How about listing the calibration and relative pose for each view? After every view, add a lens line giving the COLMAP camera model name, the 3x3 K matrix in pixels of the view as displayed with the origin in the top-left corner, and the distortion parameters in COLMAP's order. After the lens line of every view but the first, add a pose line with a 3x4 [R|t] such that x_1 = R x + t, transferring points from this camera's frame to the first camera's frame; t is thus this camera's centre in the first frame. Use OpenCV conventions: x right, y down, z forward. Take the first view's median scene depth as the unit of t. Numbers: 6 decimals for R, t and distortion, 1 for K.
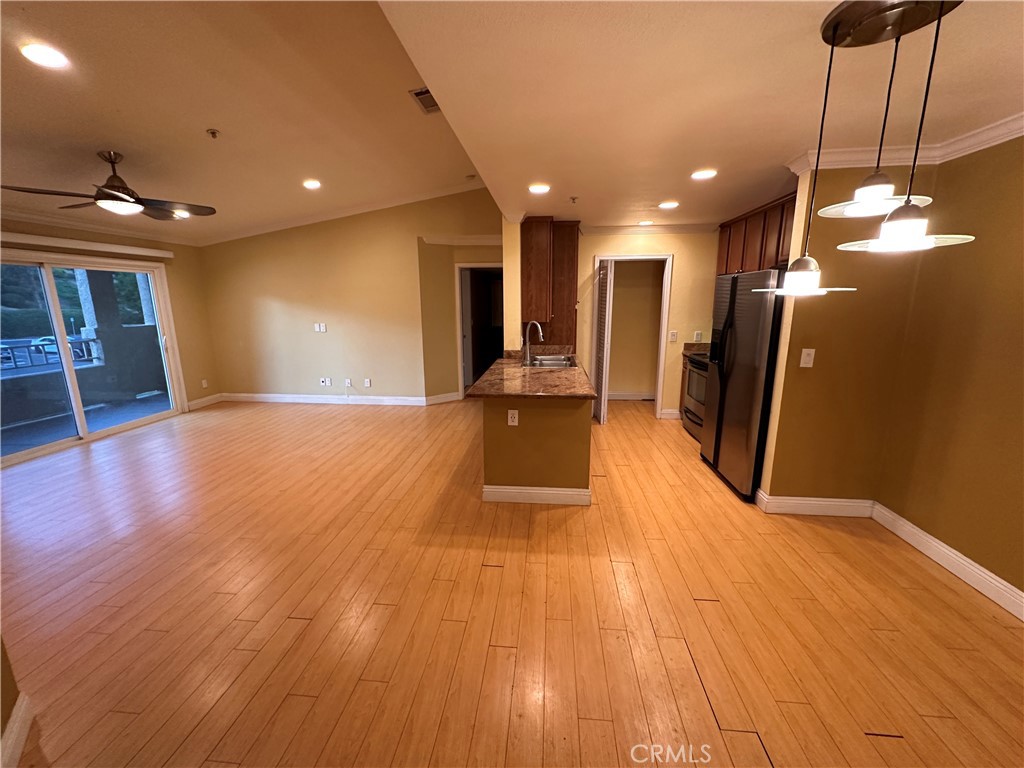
lens RADIAL K [[408.2, 0, 512.0], [0, 408.2, 384.0], [0, 0, 1]] dist [-0.001778, 0.000329]
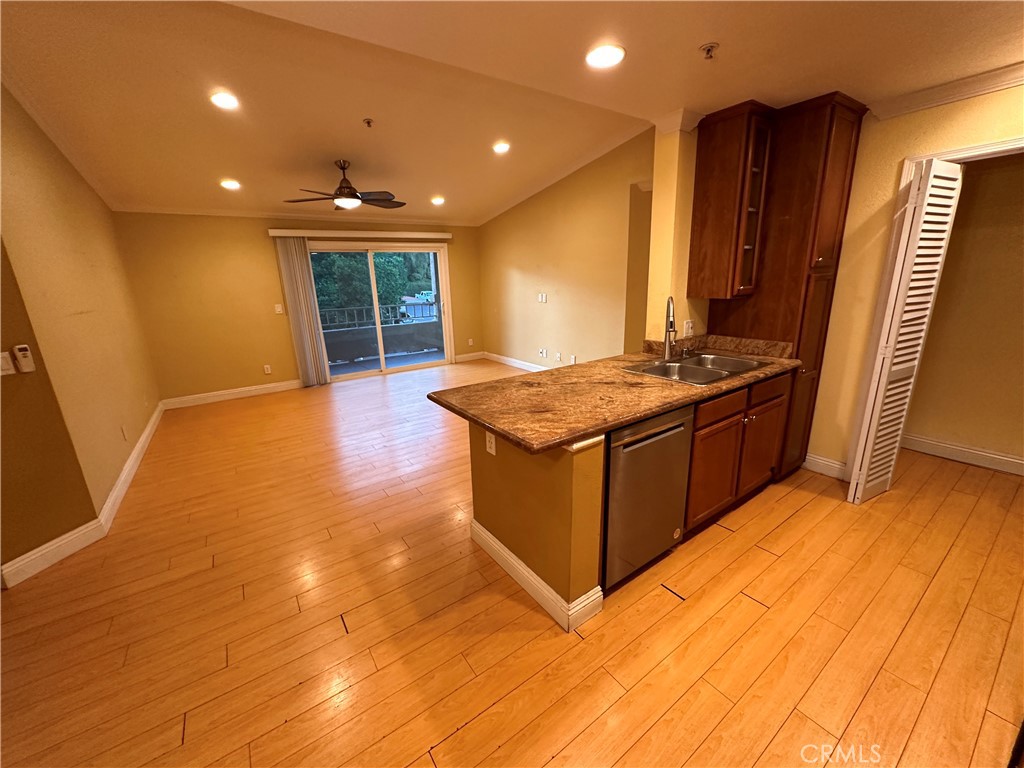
lens RADIAL K [[408.2, 0, 512.0], [0, 408.2, 384.0], [0, 0, 1]] dist [-0.001778, 0.000329]
pose [[0.648172, 0.180184, -0.739869, 0.395524], [-0.124518, 0.983604, 0.130457, -0.081904], [0.751244, 0.007568, 0.659981, 0.453477]]
